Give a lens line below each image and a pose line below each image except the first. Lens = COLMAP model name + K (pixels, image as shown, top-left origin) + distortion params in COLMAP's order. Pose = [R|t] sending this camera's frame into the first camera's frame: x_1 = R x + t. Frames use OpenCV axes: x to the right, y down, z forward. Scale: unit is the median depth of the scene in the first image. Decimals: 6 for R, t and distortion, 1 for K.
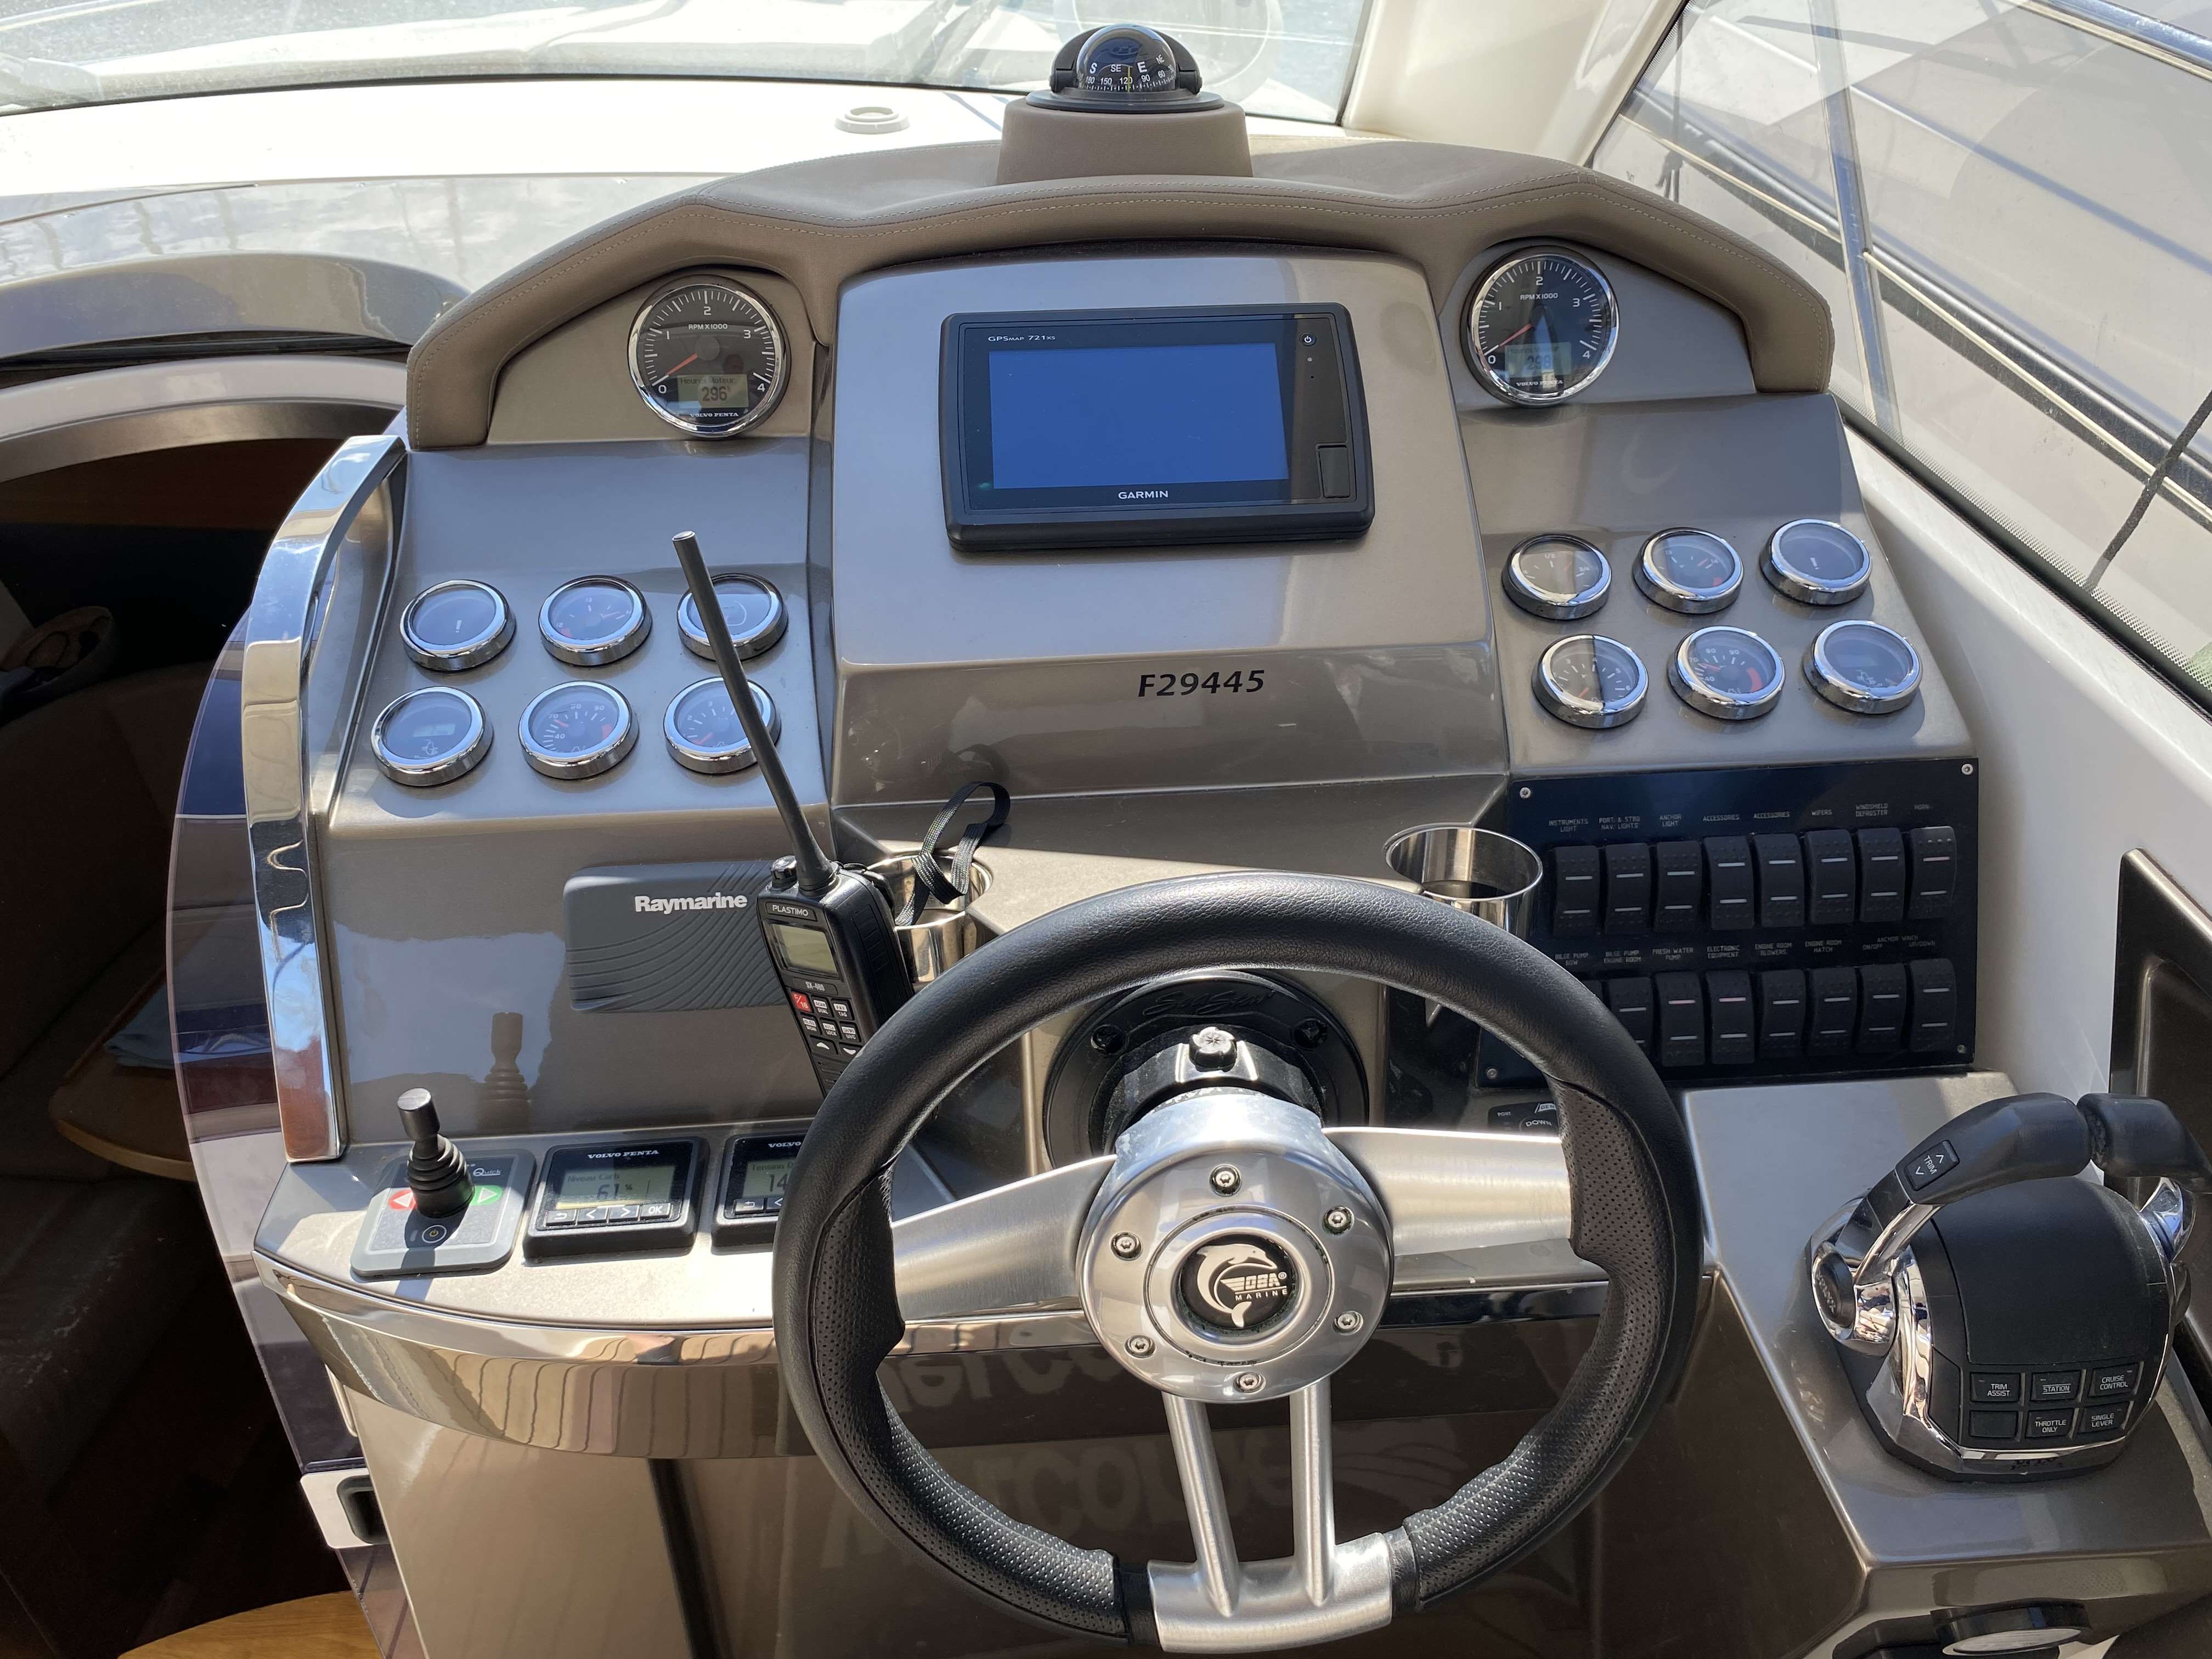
lens RADIAL K [[1690.1, 0, 1106.0], [0, 1690.1, 829.5], [0, 0, 1]] dist [-0.005379, -0.009315]
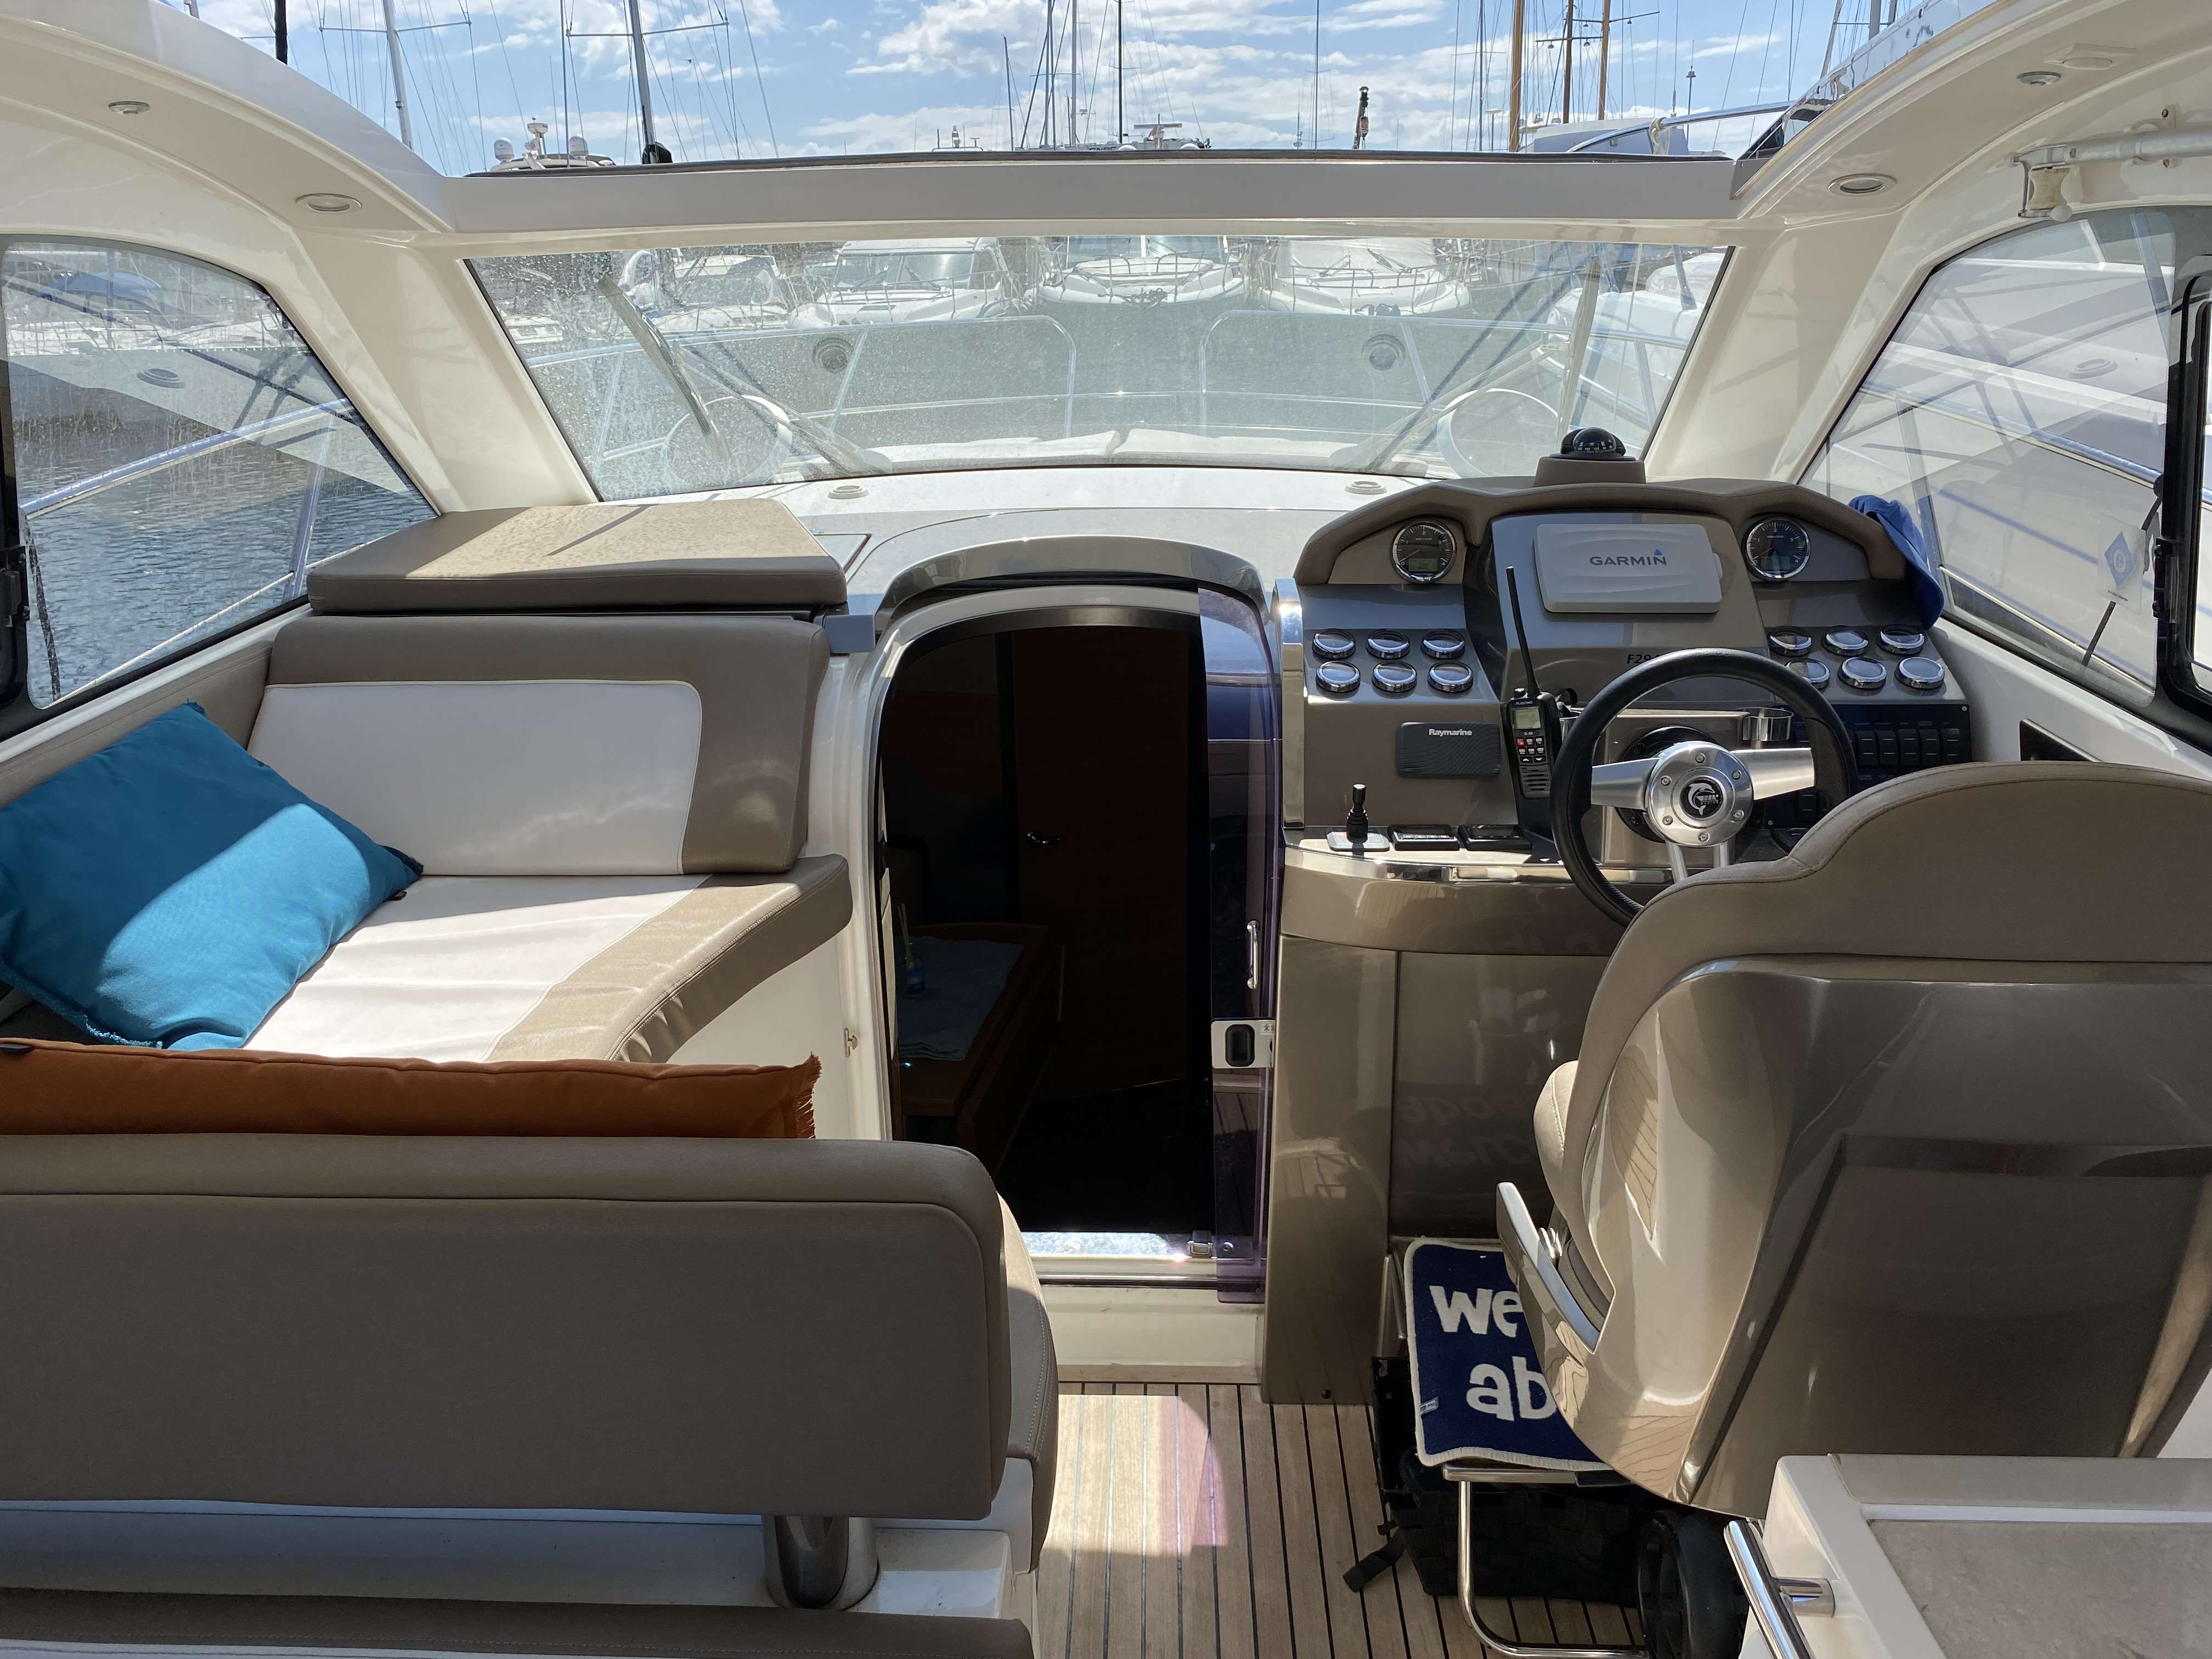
lens RADIAL K [[1690.1, 0, 1106.0], [0, 1690.1, 829.5], [0, 0, 1]] dist [-0.005379, -0.009315]
pose [[0.995162, 0.039477, -0.089972, -0.445893], [-0.059603, 0.970553, -0.233399, 0.688147], [0.078109, 0.237633, 0.968210, -1.260293]]
